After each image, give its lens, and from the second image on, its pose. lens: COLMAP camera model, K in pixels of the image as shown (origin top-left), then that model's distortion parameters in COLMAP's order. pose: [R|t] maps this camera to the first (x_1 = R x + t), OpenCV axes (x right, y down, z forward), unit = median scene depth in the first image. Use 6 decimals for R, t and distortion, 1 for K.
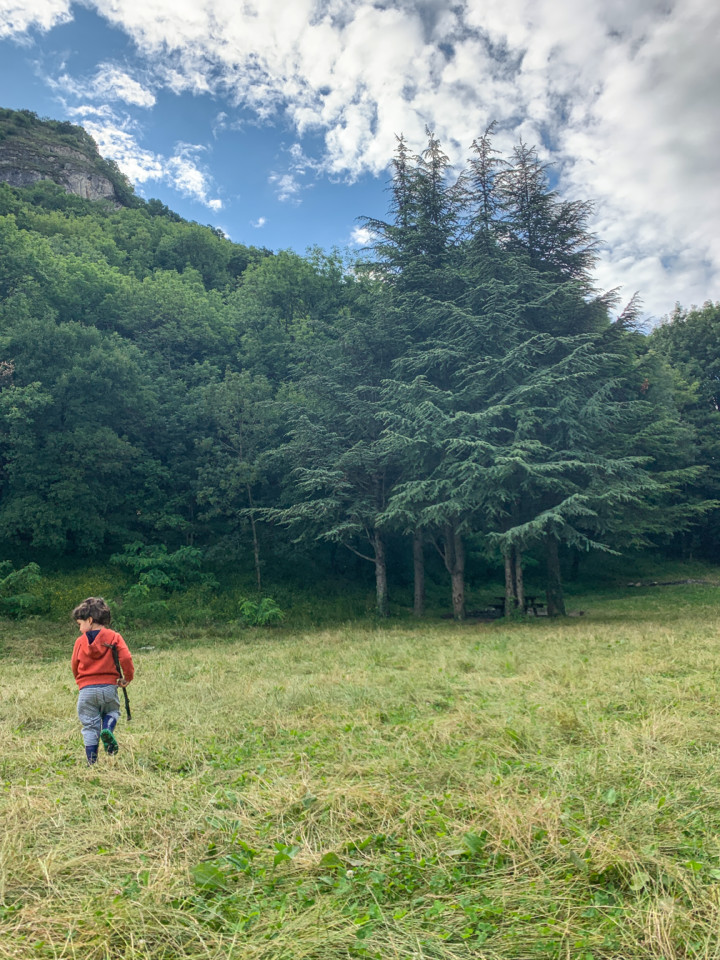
lens RADIAL K [[687.1, 0, 360.0], [0, 687.1, 480.0], [0, 0, 1]] dist [0.001164, 0.002612]
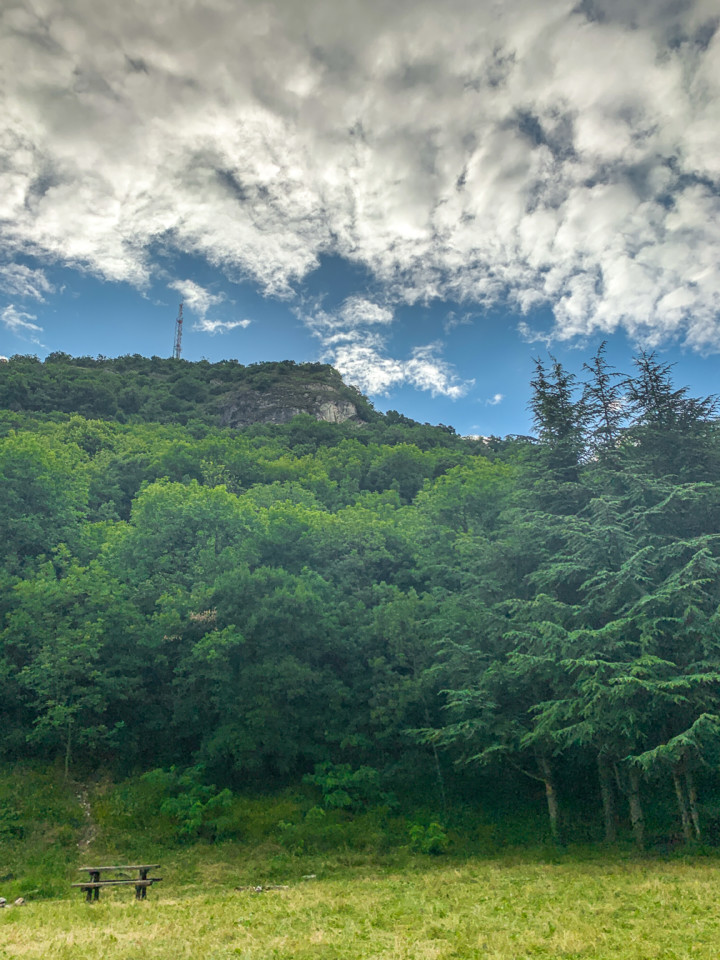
lens RADIAL K [[705.0, 0, 357.3], [0, 705.0, 483.5], [0, 0, 1]] dist [0.036959, -0.094458]
pose [[0.925018, -0.153570, -0.347503, 0.178931], [0.065815, 0.965608, -0.251533, -0.049856], [0.374180, 0.209802, 0.903312, -0.078178]]
